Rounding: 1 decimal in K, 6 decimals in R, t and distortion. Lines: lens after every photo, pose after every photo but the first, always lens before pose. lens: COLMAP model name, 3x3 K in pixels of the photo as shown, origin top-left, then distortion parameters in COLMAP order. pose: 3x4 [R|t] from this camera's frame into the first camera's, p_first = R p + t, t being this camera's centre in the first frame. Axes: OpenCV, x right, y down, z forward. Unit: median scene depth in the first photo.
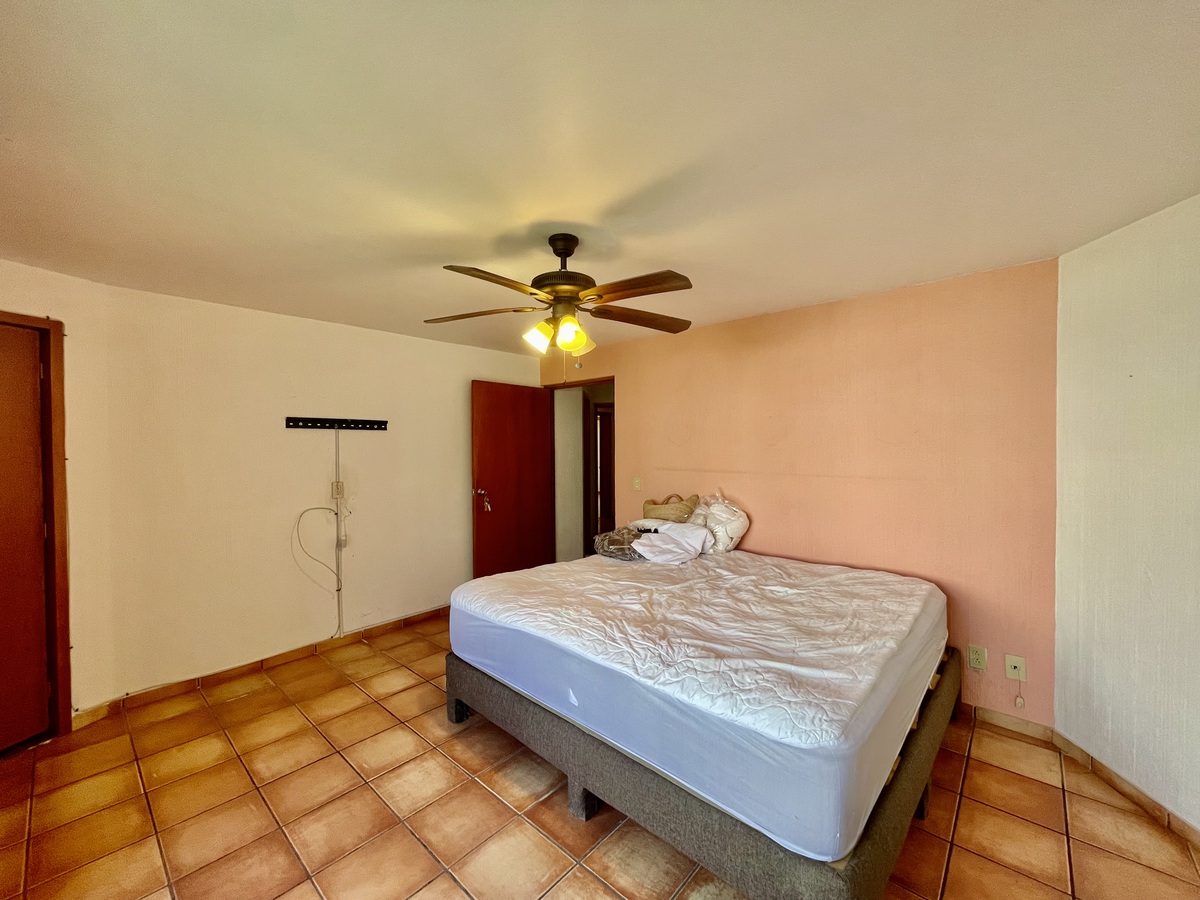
lens RADIAL K [[482.5, 0, 598.1], [0, 482.5, 452.5], [0, 0, 1]] dist [-0.002508, -0.000114]
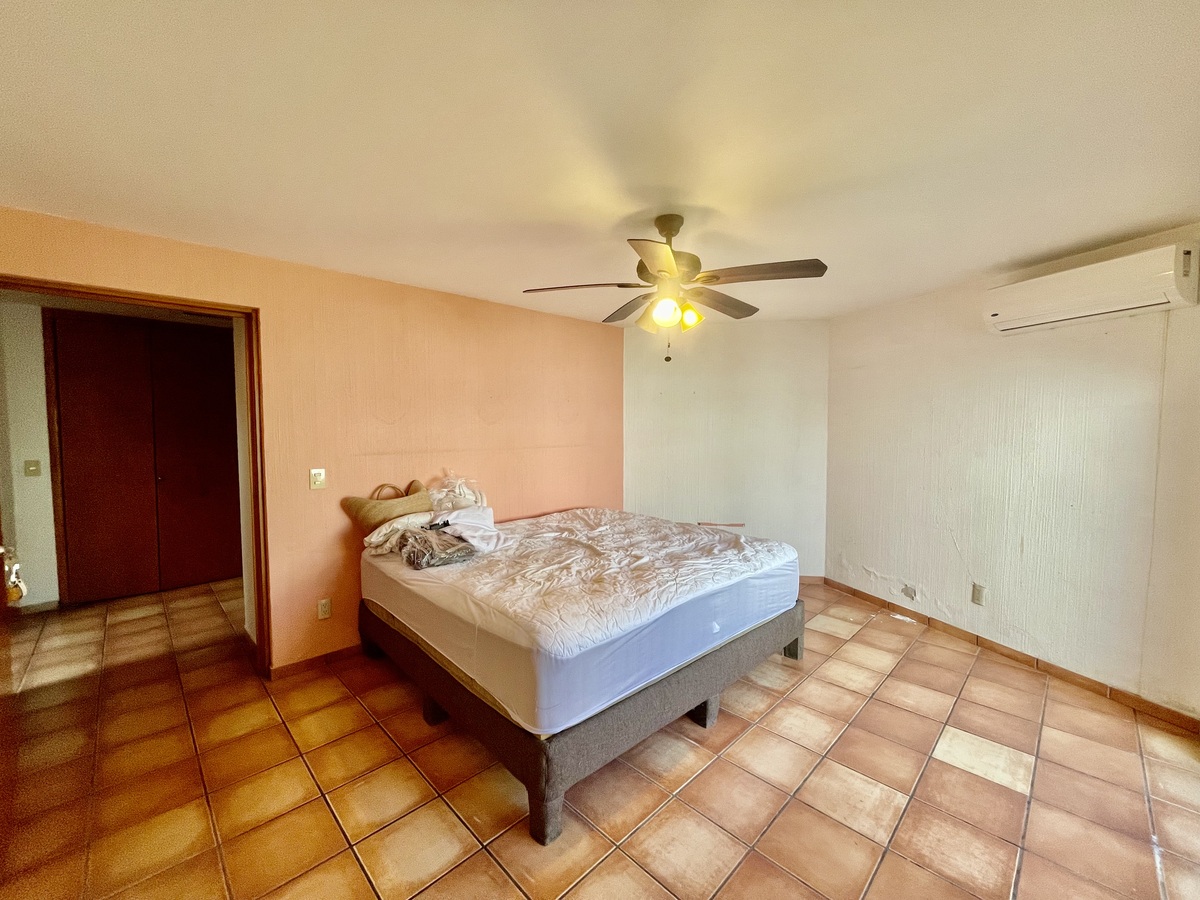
lens RADIAL K [[482.5, 0, 598.3], [0, 482.5, 446.3], [0, 0, 1]] dist [-0.002508, -0.000114]
pose [[0.061414, -0.039922, 0.997314, -1.218666], [0.016610, 0.999102, 0.038971, -0.001827], [-0.997974, 0.014172, 0.062022, 1.166957]]
